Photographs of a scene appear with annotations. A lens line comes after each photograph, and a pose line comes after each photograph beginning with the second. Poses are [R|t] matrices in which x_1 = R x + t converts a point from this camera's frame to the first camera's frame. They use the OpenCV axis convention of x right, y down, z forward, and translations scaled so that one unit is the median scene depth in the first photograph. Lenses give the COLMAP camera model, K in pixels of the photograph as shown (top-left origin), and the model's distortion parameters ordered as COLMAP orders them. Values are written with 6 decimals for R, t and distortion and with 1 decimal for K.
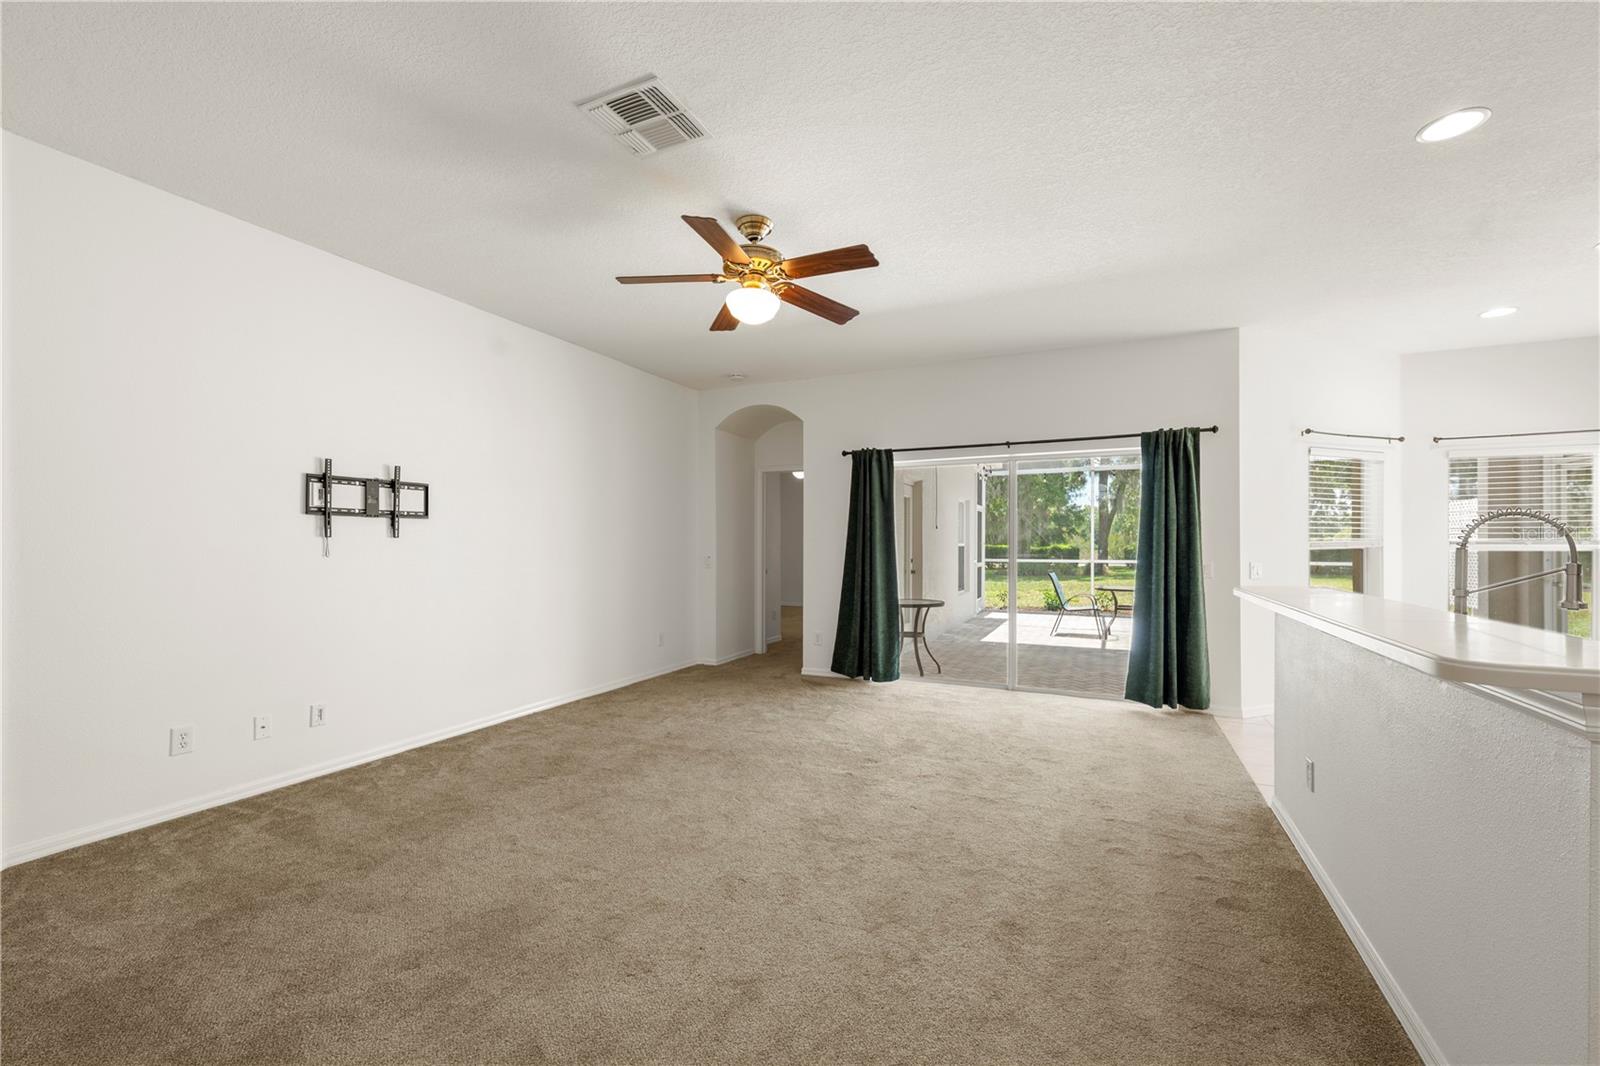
lens RADIAL K [[645.1, 0, 807.8], [0, 645.1, 544.5], [0, 0, 1]] dist [0.003395, -0.001711]
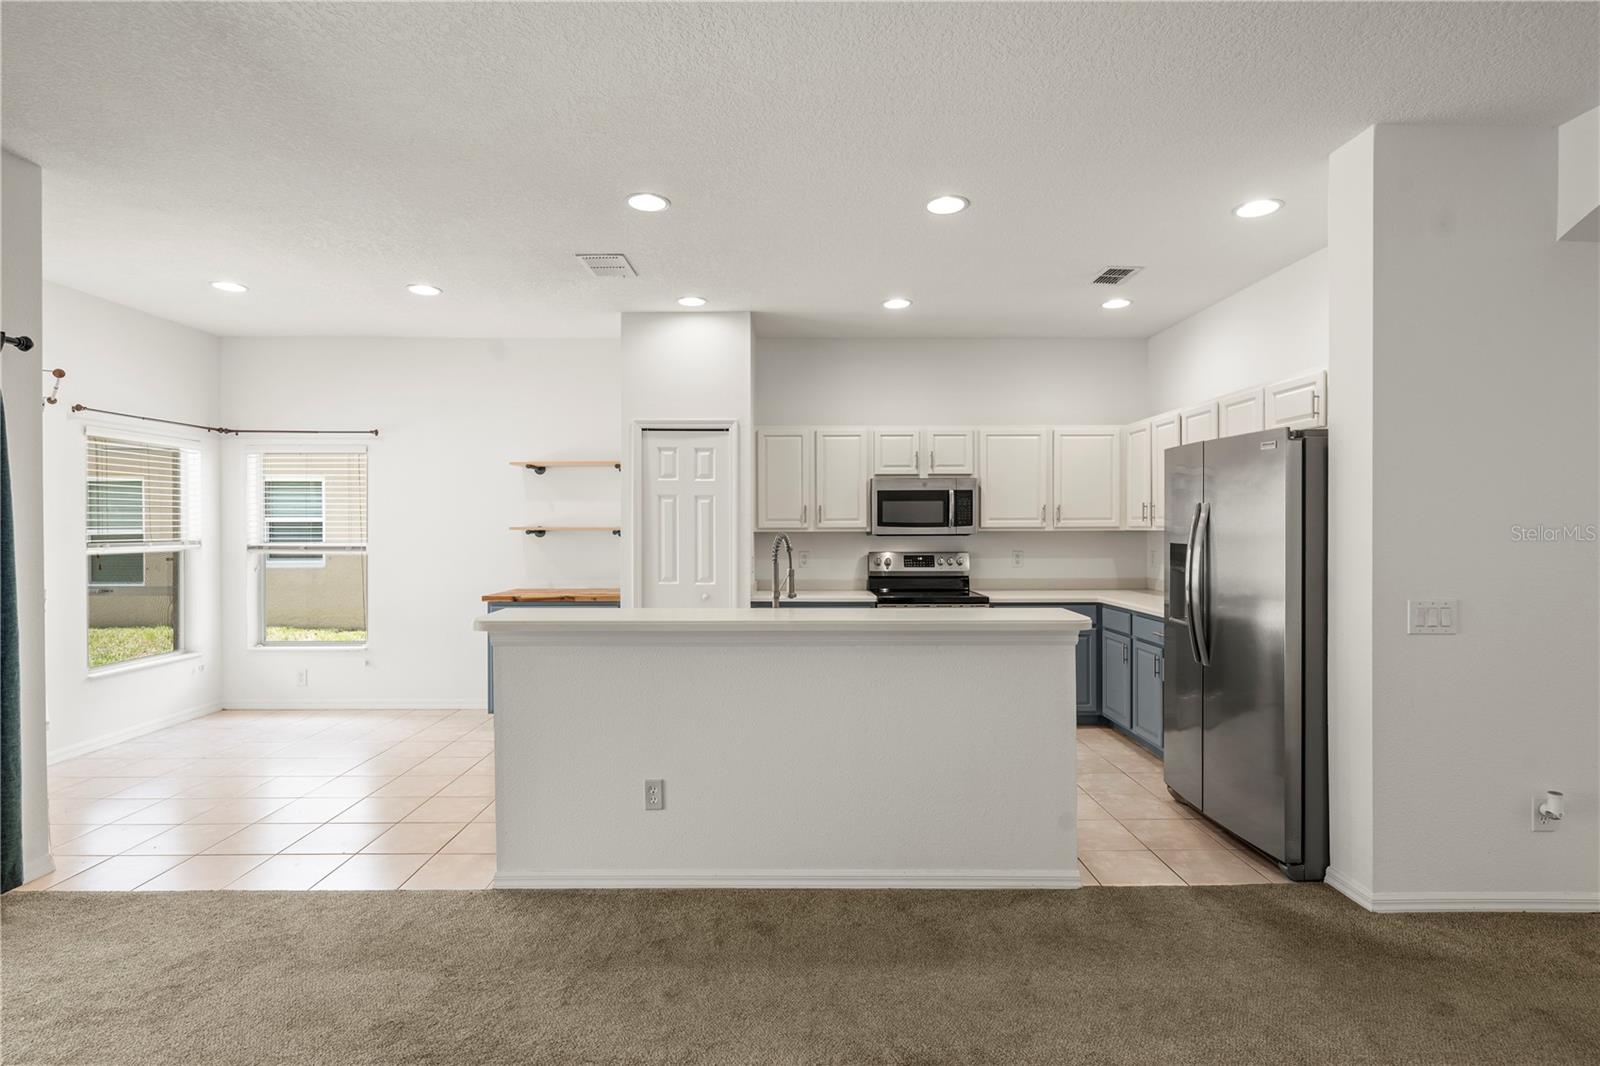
lens RADIAL K [[762.9, 0, 805.4], [0, 762.9, 534.3], [0, 0, 1]] dist [-0.001322, -0.002165]
pose [[-0.429231, -0.011868, 0.903117, -0.204171], [0.002405, 0.999895, 0.014283, -0.032346], [-0.903192, 0.008302, -0.429157, 0.709085]]
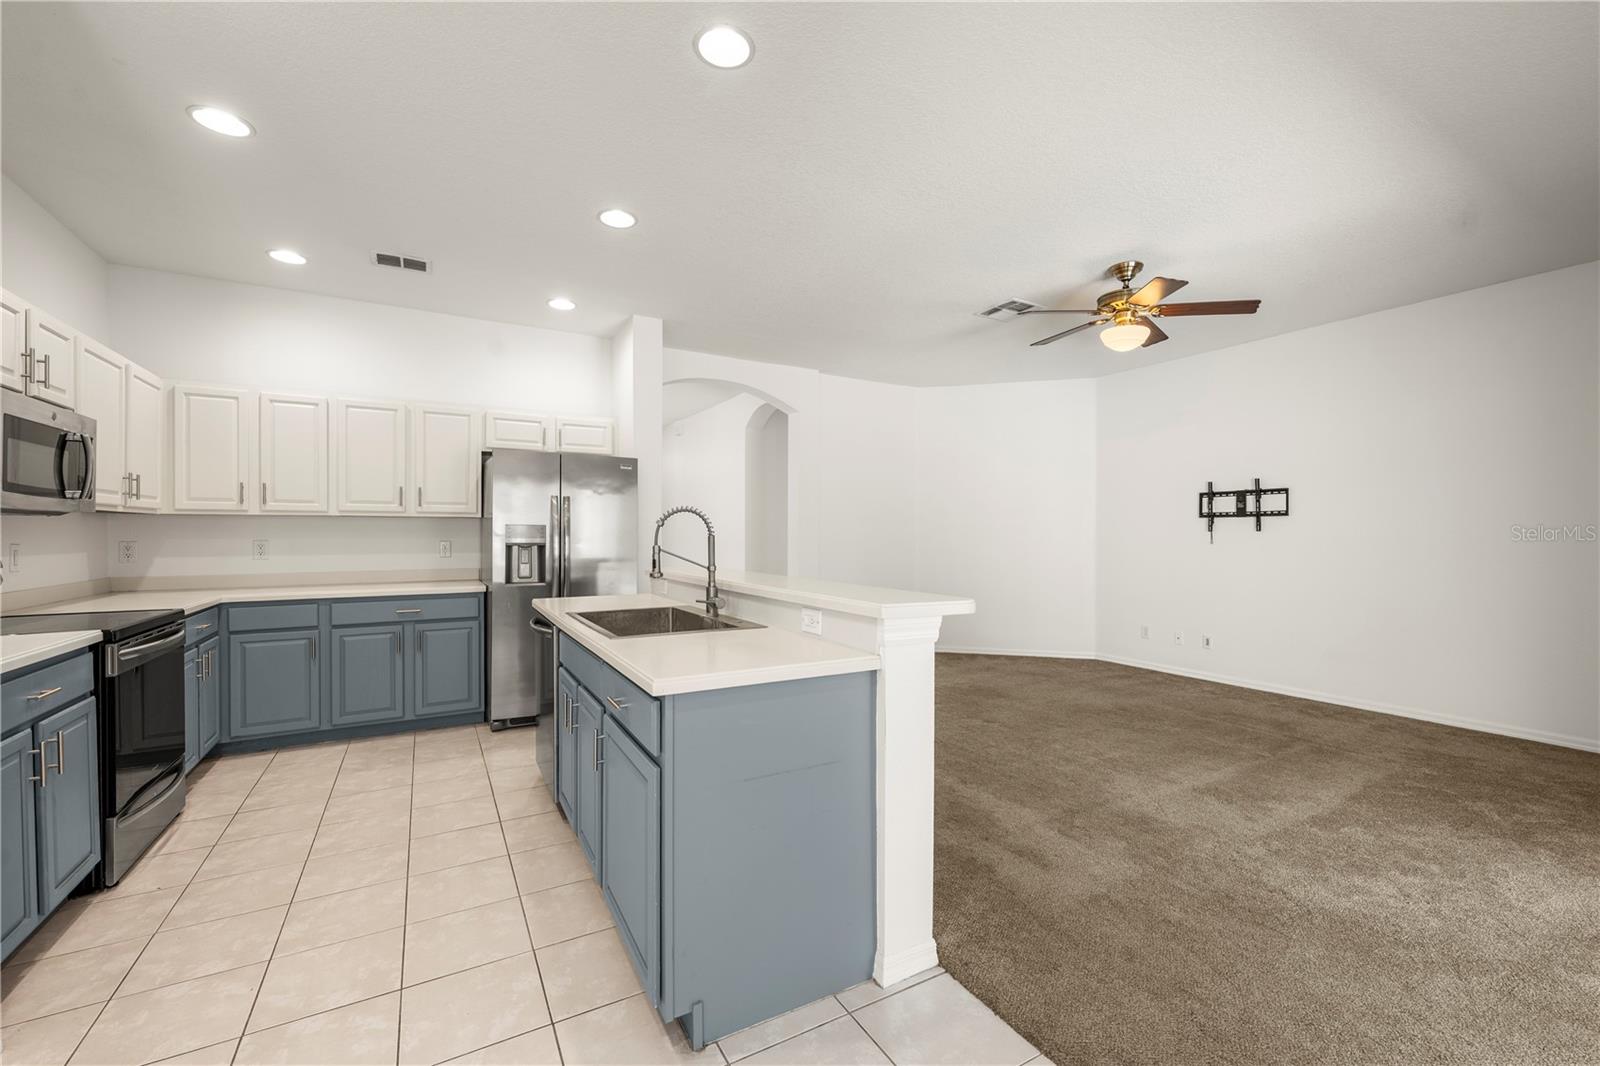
lens RADIAL K [[645.1, 0, 792.3], [0, 645.1, 535.6], [0, 0, 1]] dist [0.003395, -0.001711]
pose [[-0.587534, -0.002187, -0.809197, 0.868057], [-0.004741, 0.999988, 0.000739, 0.002342], [0.809186, 0.004270, -0.587538, 0.836166]]
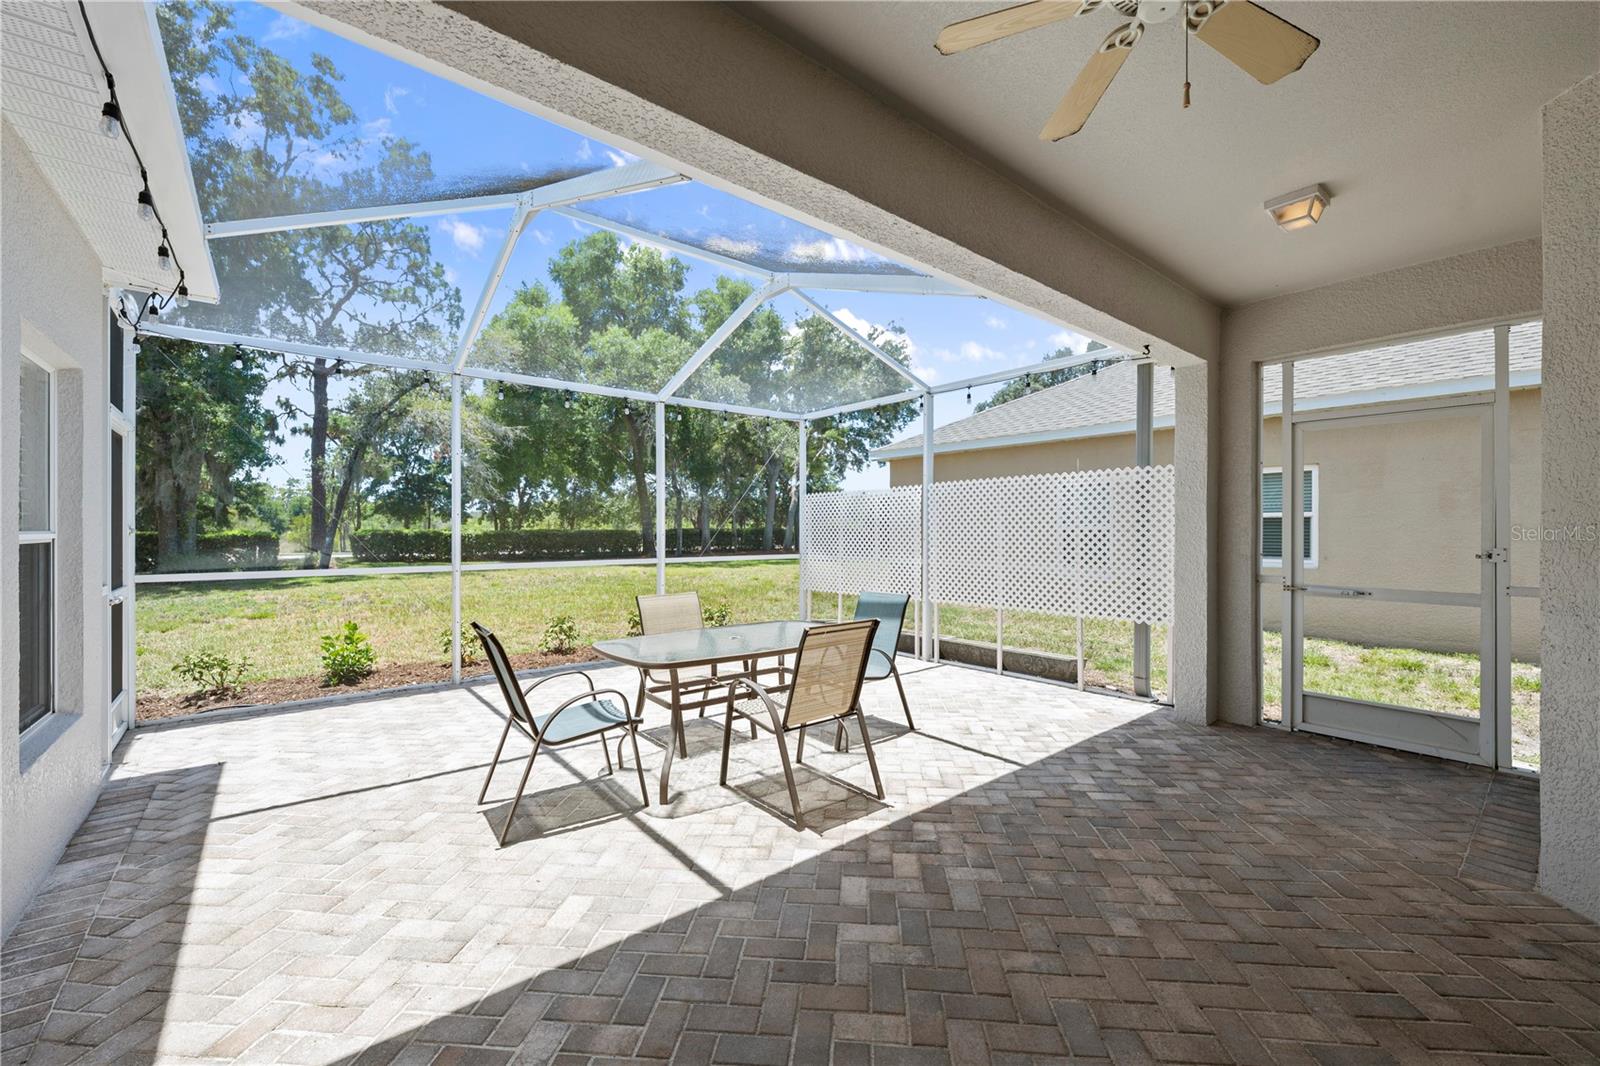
lens RADIAL K [[645.1, 0, 804.6], [0, 645.1, 533.7], [0, 0, 1]] dist [0.003395, -0.001711]
pose [[0.433849, -0.009180, 0.900939, 0.349245], [0.003352, 0.999958, 0.008575, -0.003081], [-0.900979, -0.000701, 0.433861, 1.539692]]
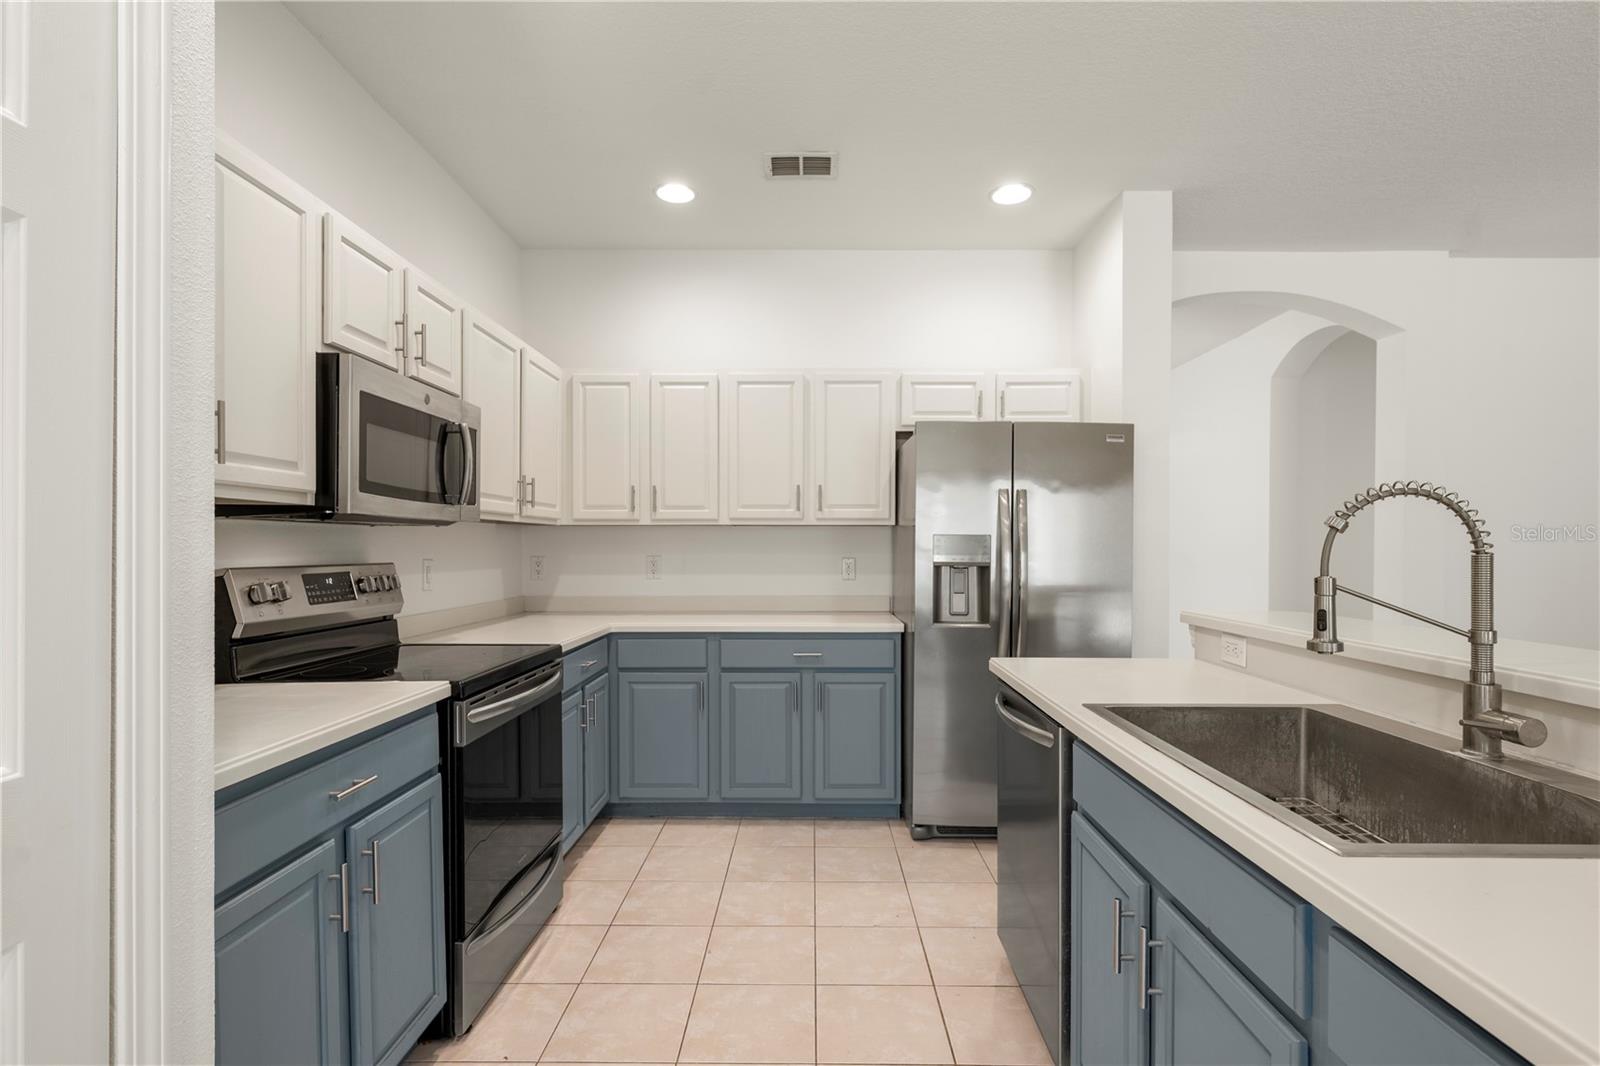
lens RADIAL K [[762.9, 0, 809.5], [0, 762.9, 555.2], [0, 0, 1]] dist [-0.001322, -0.002165]
pose [[-0.912704, -0.001120, -0.408619, 0.769989], [-0.005870, 0.999929, 0.010370, 0.002097], [0.408578, 0.011863, -0.912646, 0.585730]]
